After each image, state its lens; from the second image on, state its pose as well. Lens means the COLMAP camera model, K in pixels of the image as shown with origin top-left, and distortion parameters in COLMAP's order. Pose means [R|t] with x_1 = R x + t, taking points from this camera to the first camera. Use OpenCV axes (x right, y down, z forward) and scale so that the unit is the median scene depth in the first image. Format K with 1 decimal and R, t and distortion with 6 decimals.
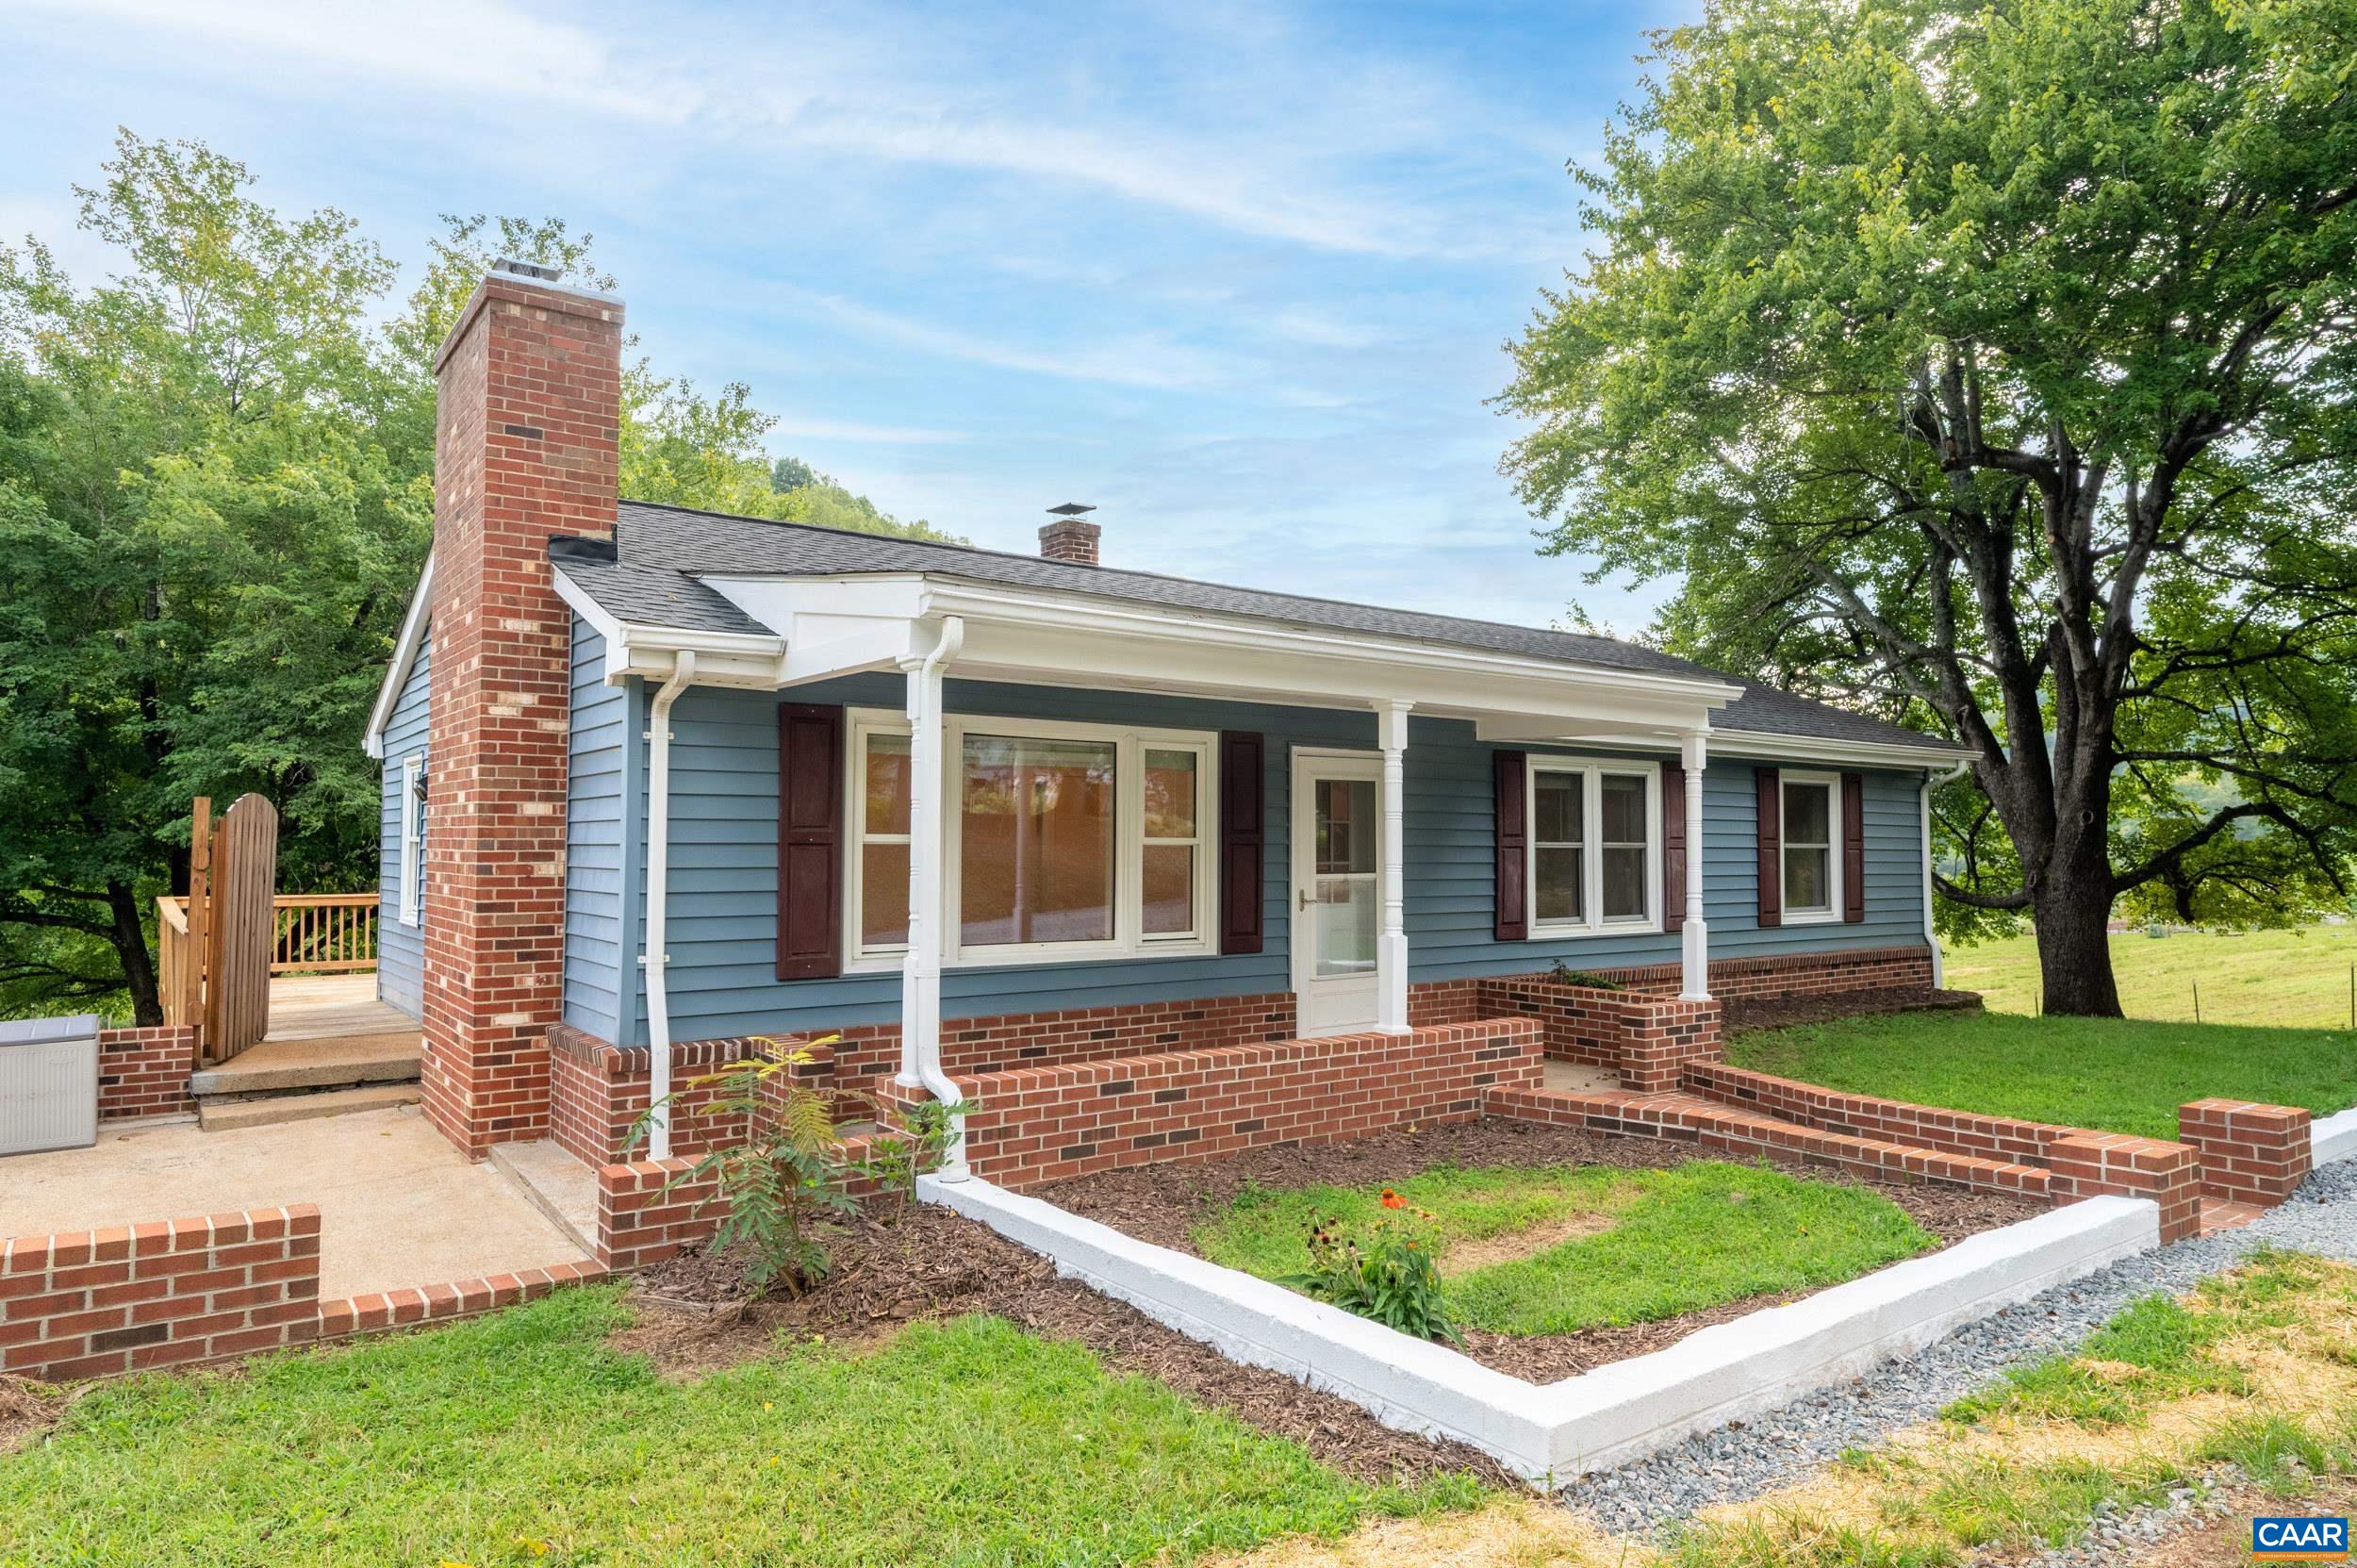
lens RADIAL K [[1419.2, 0, 1178.6], [0, 1419.2, 782.7], [0, 0, 1]] dist [-0.000689, 0.000007]
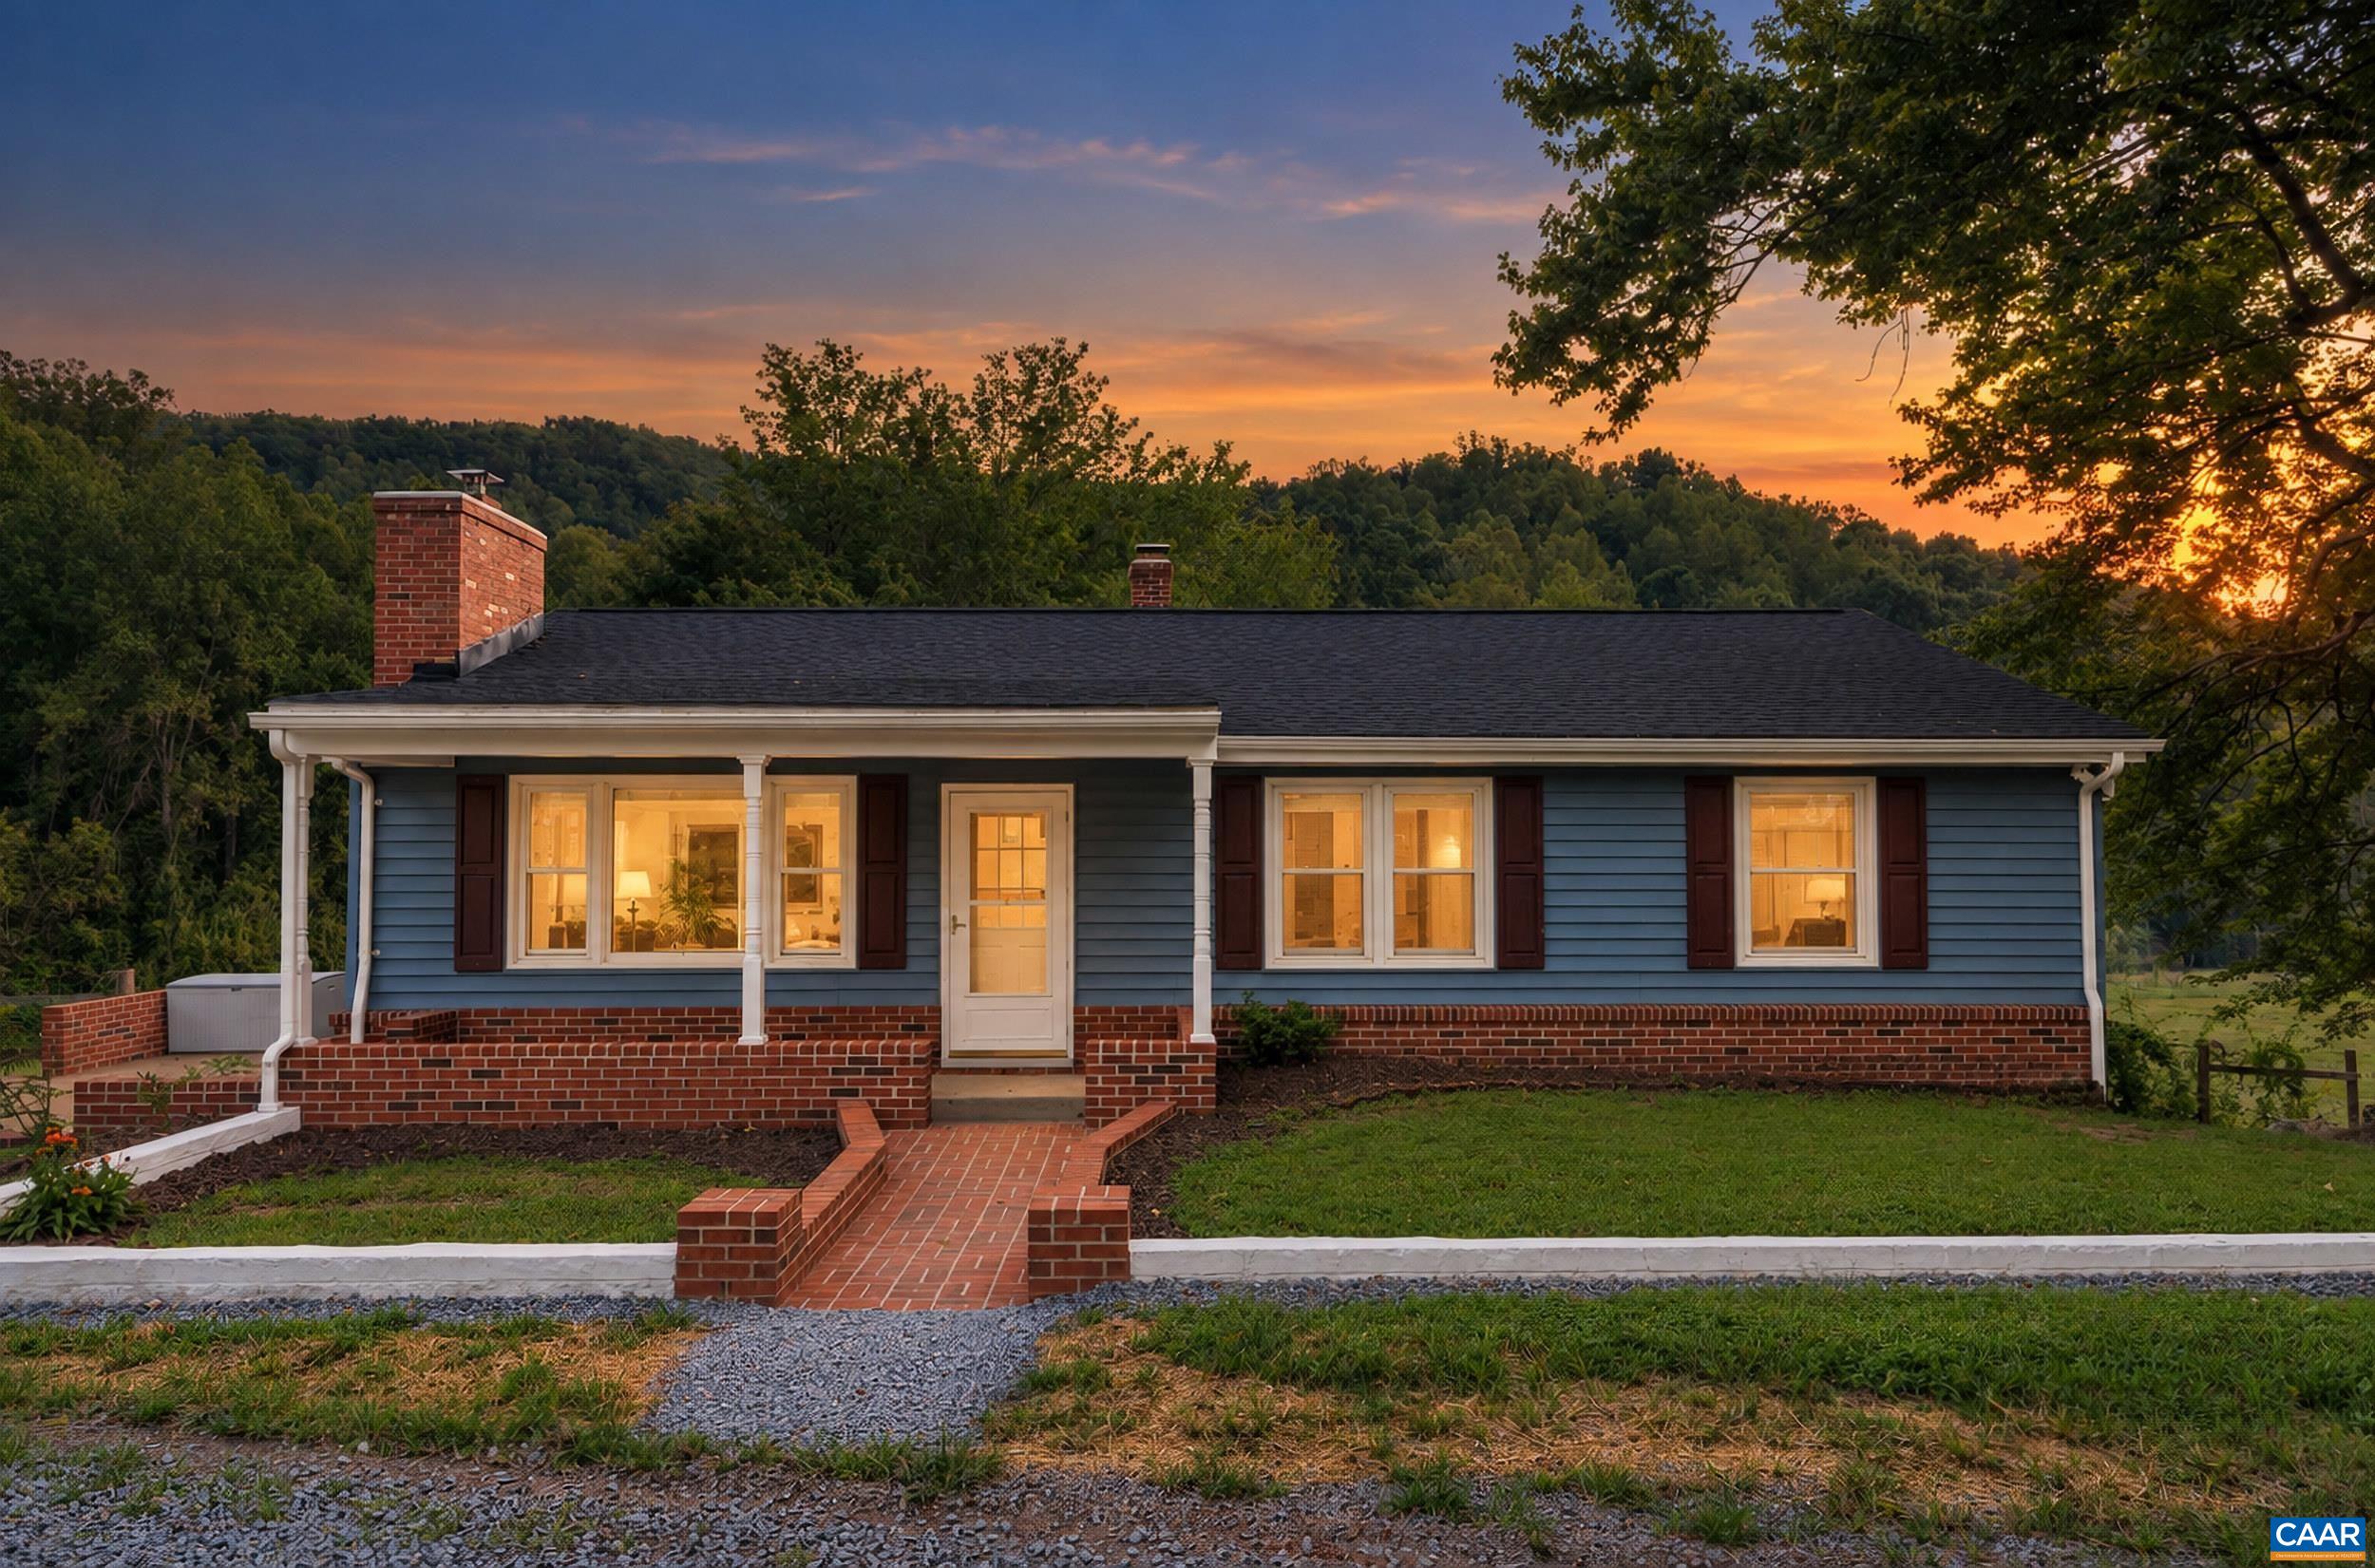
lens RADIAL K [[1404.6, 0, 1190.2], [0, 1404.6, 790.8], [0, 0, 1]] dist [0.006713, 0.001032]
pose [[0.820631, -0.023969, -0.570955, 0.865680], [0.029083, 0.999577, -0.000162, -0.014822], [0.570718, -0.016472, 0.820981, 0.208051]]
